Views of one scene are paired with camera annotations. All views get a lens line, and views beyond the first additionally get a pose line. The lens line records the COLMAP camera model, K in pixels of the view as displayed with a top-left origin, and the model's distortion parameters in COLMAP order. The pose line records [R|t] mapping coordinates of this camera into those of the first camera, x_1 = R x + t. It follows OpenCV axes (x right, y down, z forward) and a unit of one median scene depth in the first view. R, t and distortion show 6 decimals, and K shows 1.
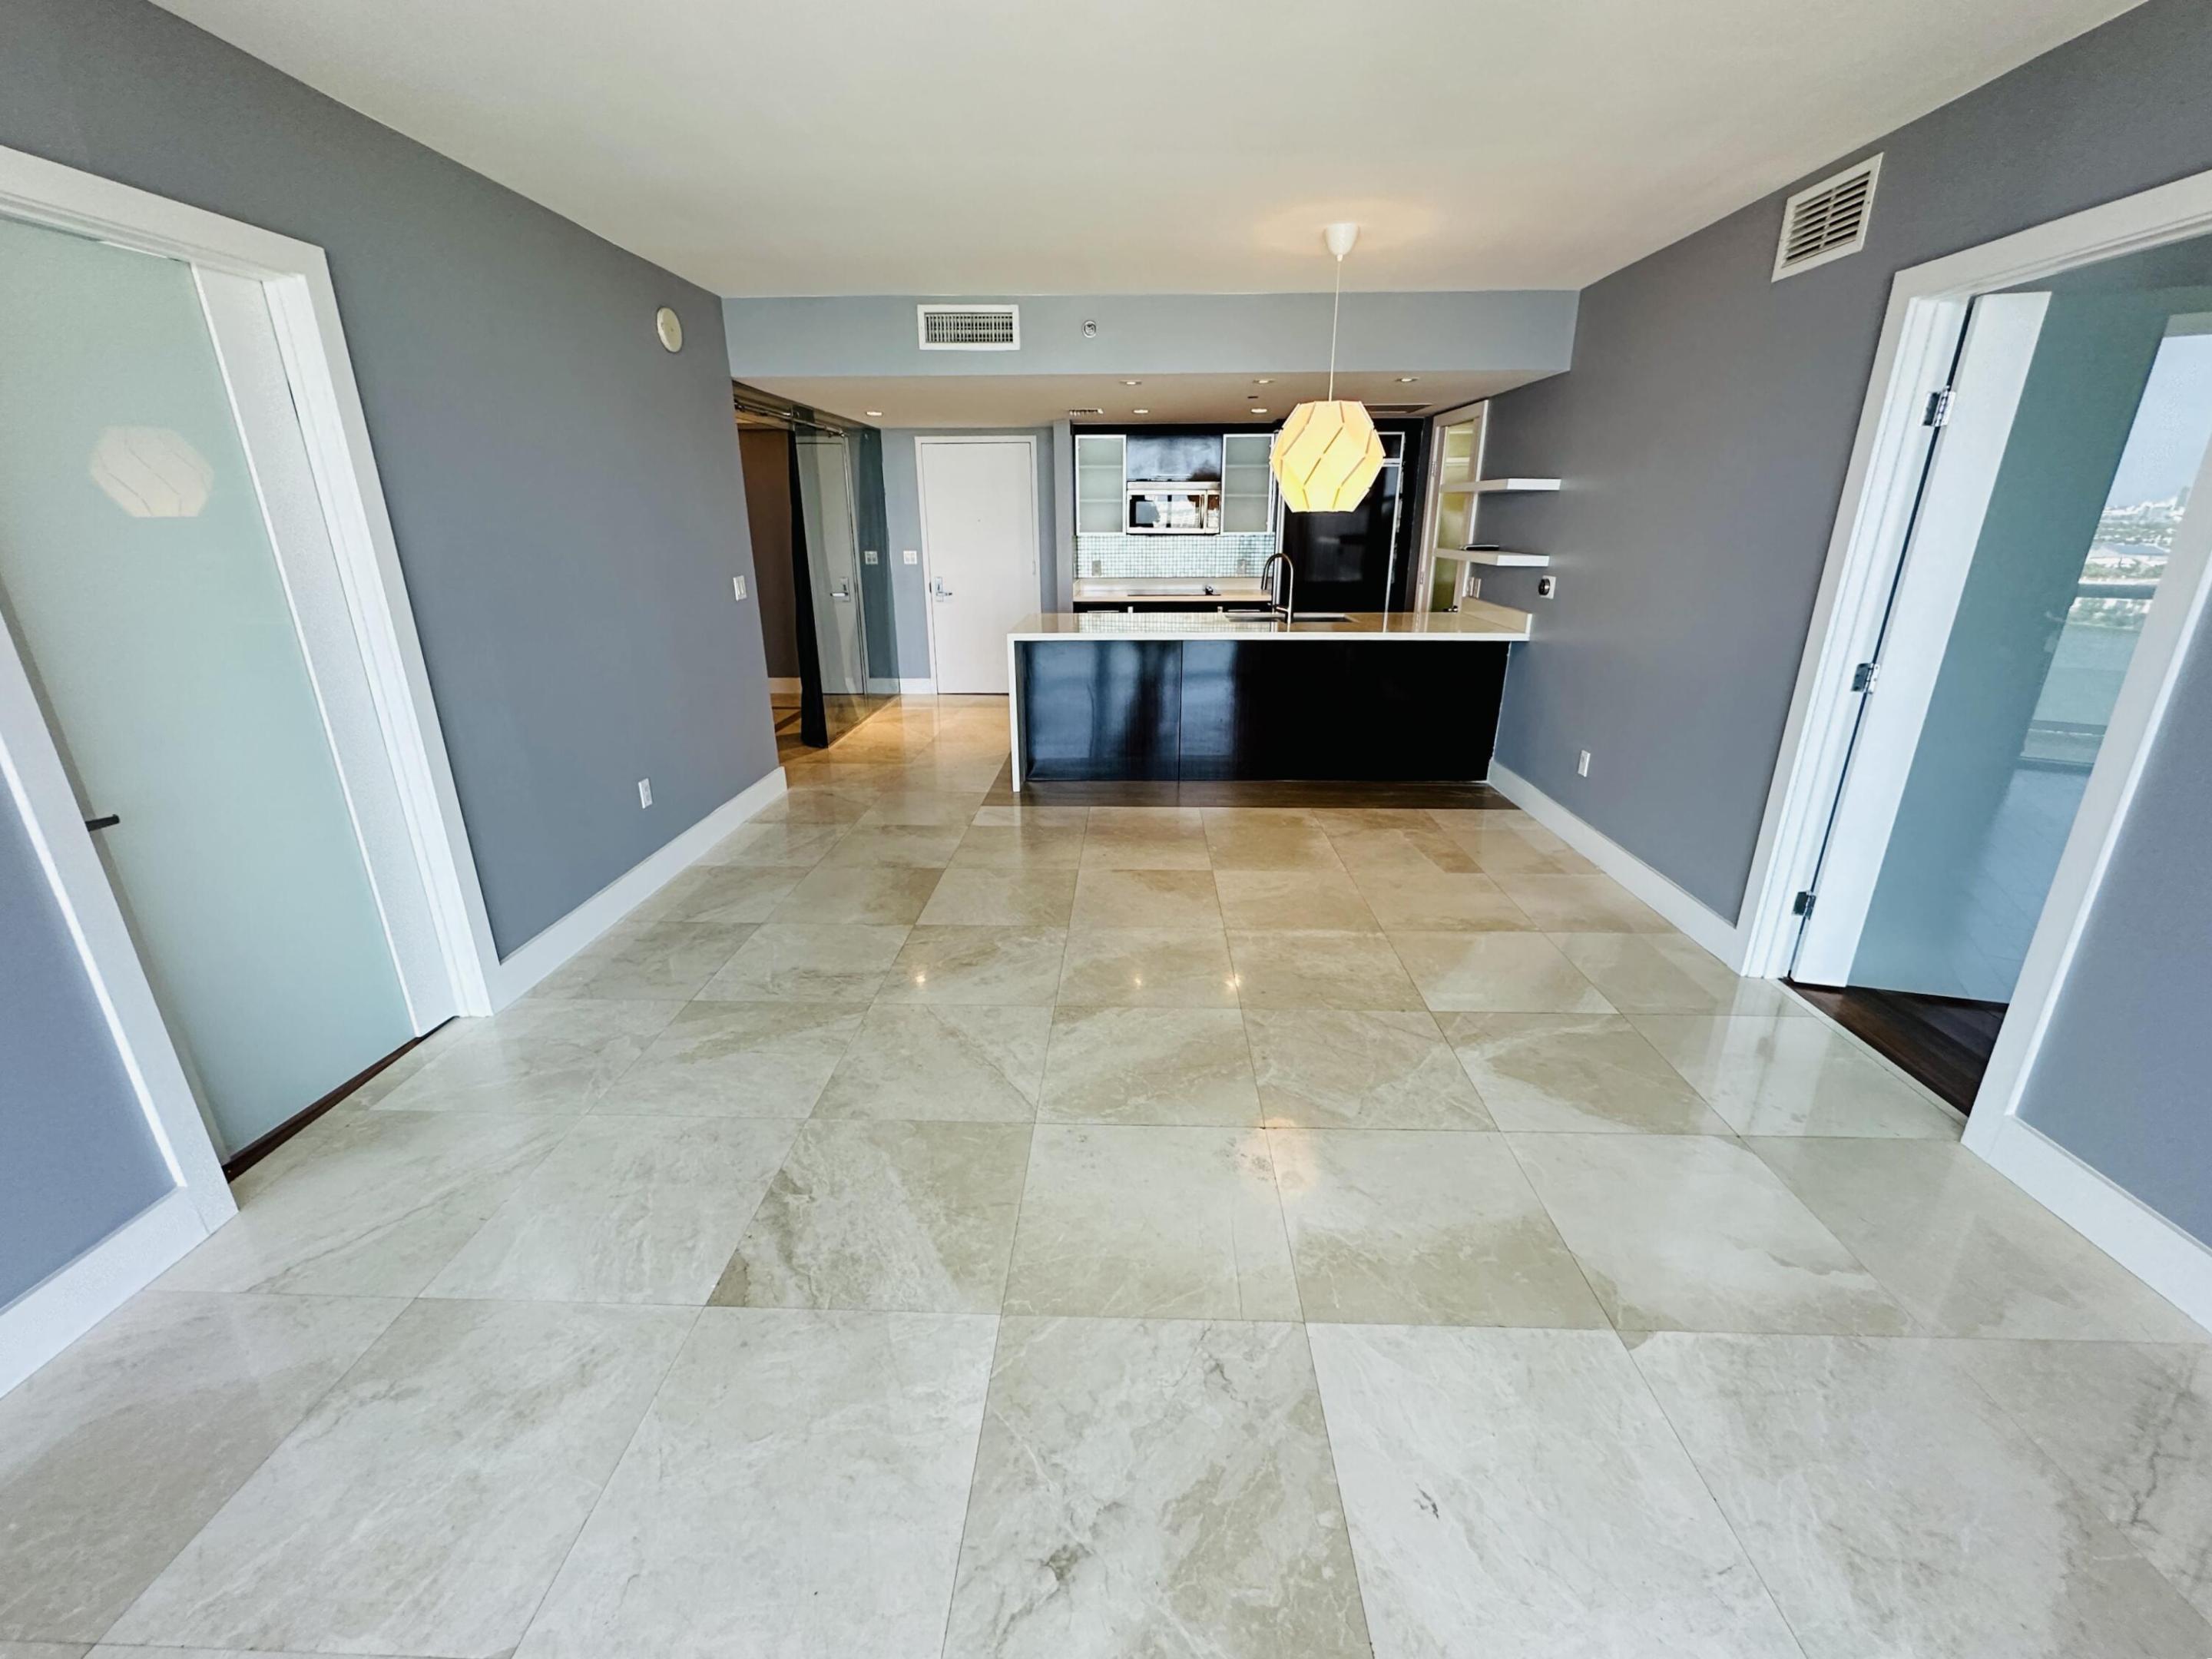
lens RADIAL K [[890.2, 0, 1099.0], [0, 890.2, 826.6], [0, 0, 1]] dist [-0.002781, 0.001224]
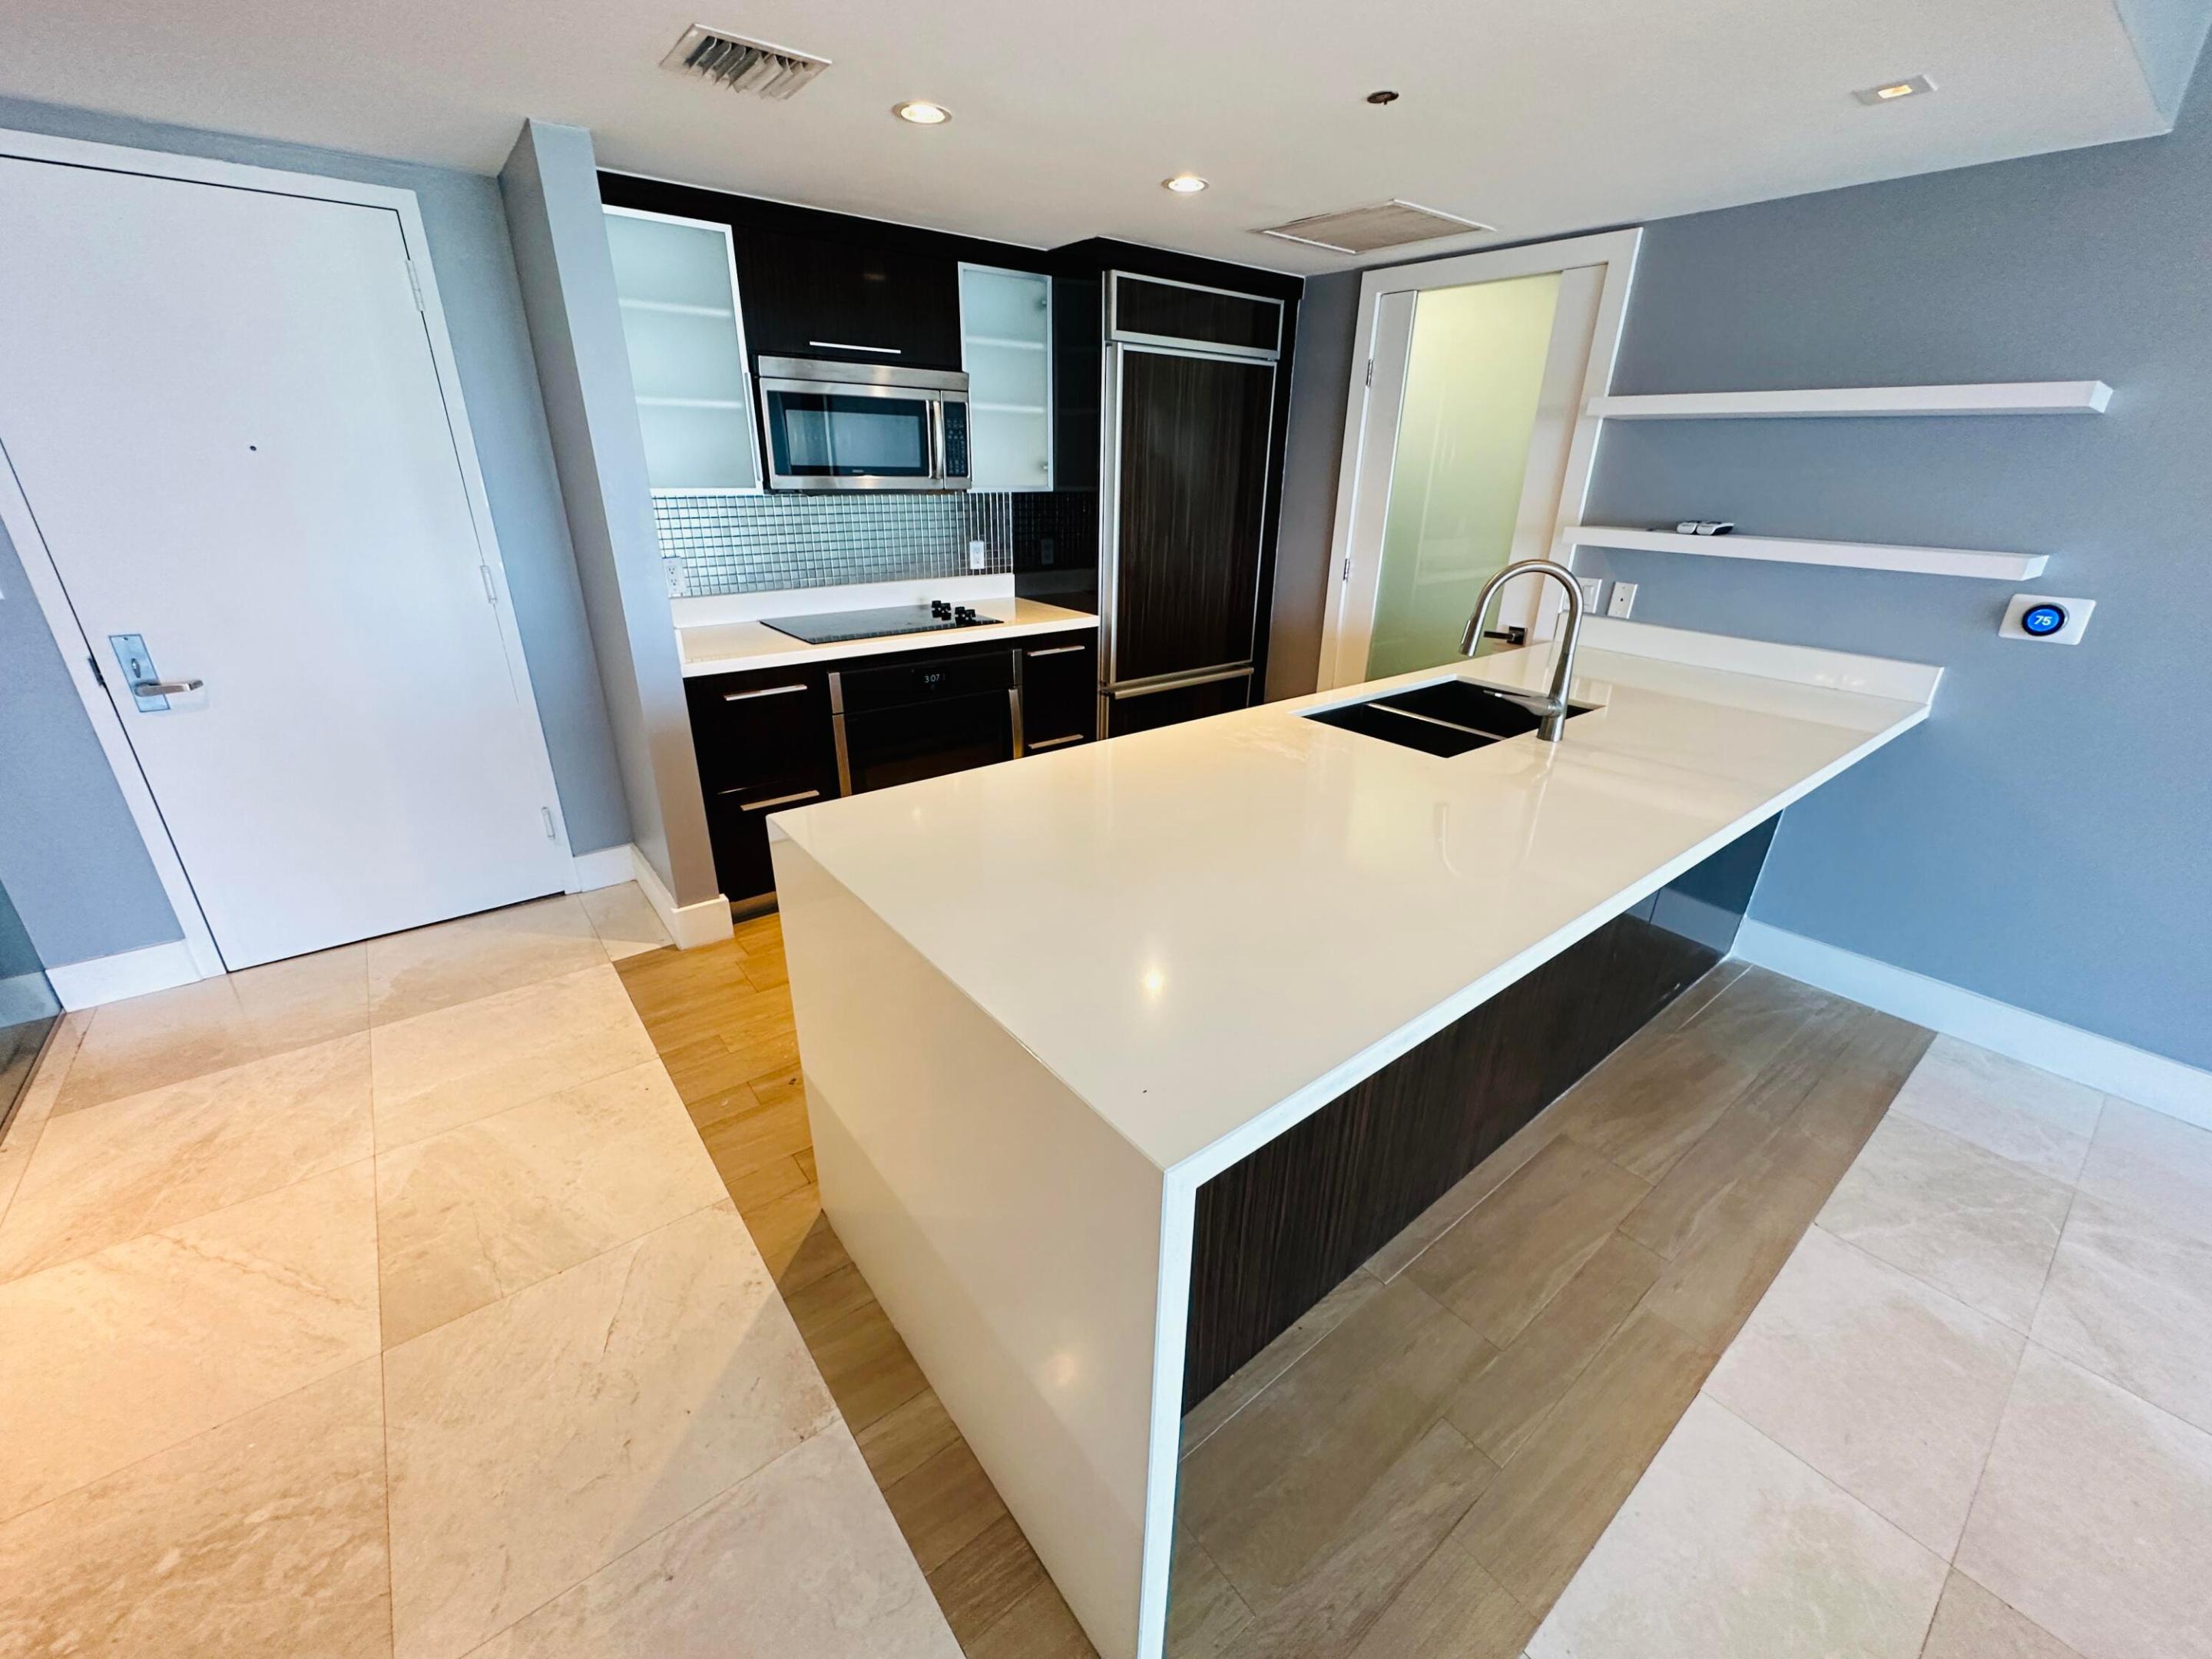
lens RADIAL K [[890.2, 0, 1101.9], [0, 890.2, 831.6], [0, 0, 1]] dist [-0.002781, 0.001224]
pose [[0.760140, -0.238542, 0.604388, -0.356985], [0.195800, 0.971028, 0.136991, -0.550033], [-0.619556, 0.014206, 0.784824, 1.593222]]
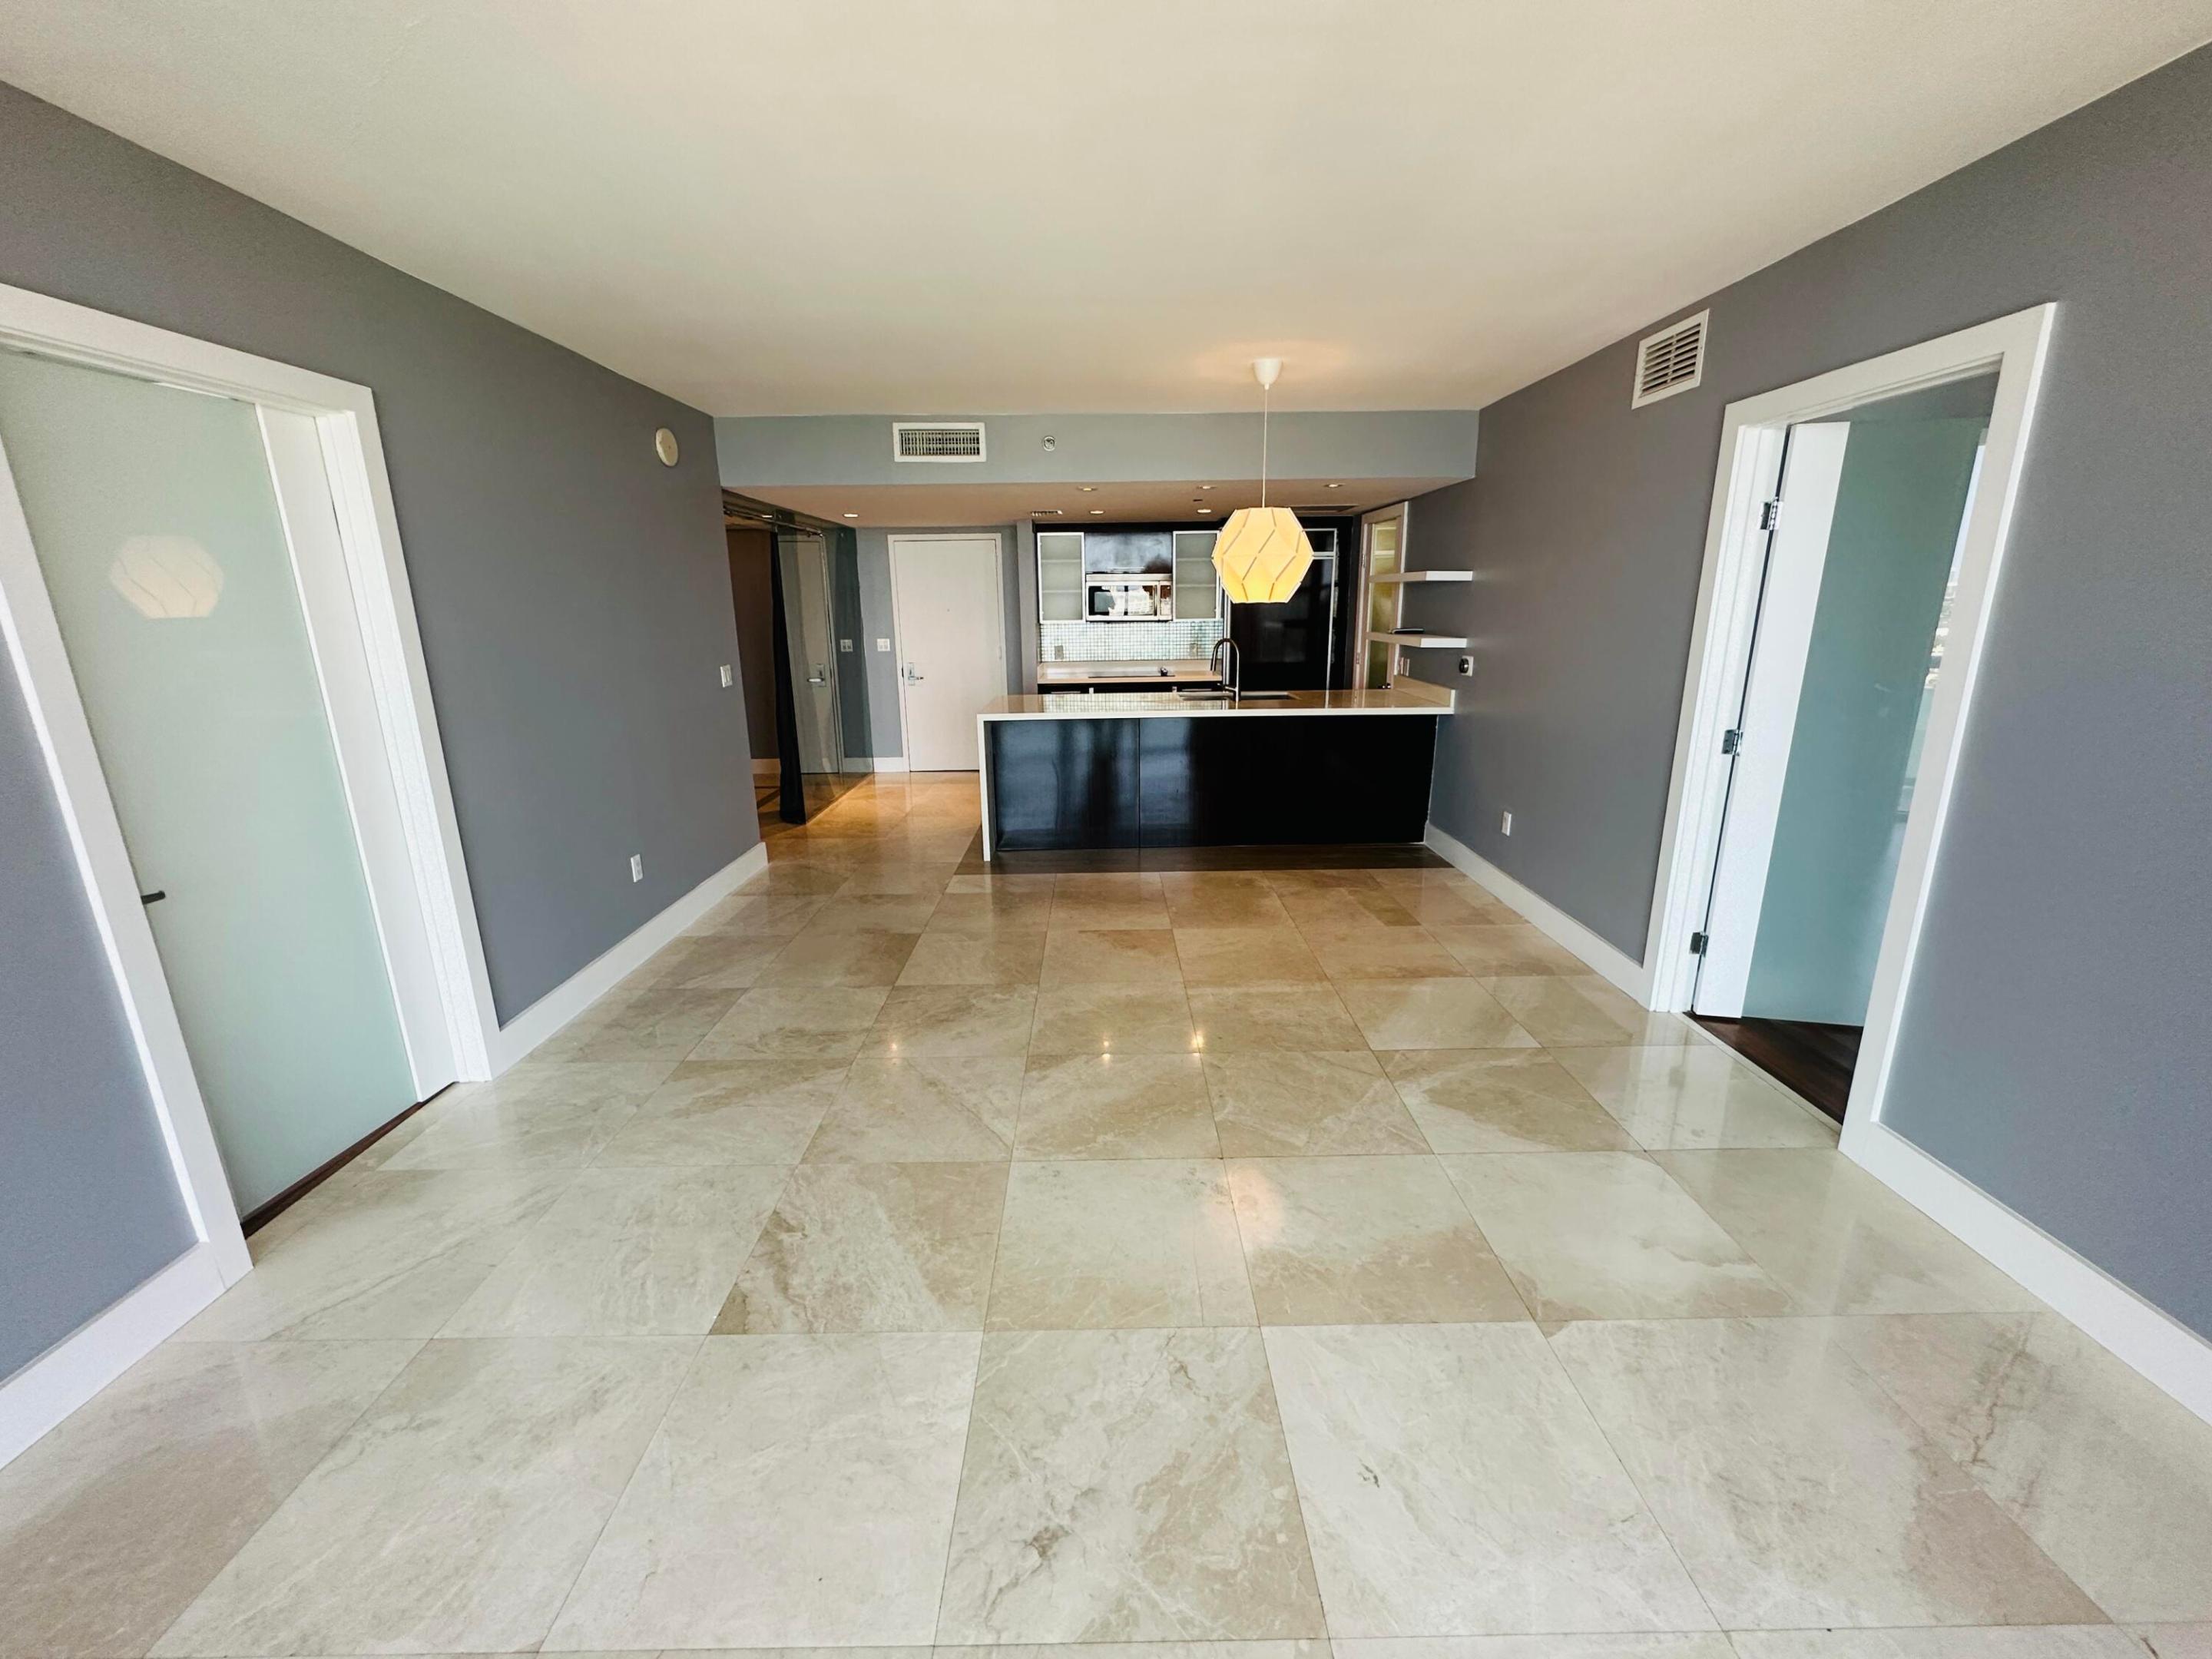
lens RADIAL K [[890.2, 0, 1097.5], [0, 890.2, 828.7], [0, 0, 1]] dist [-0.002781, 0.001224]
pose [[0.999147, -0.019012, 0.036654, 0.000845], [0.021979, 0.996363, -0.082327, 0.023468], [-0.034955, 0.083063, 0.995931, -0.119830]]
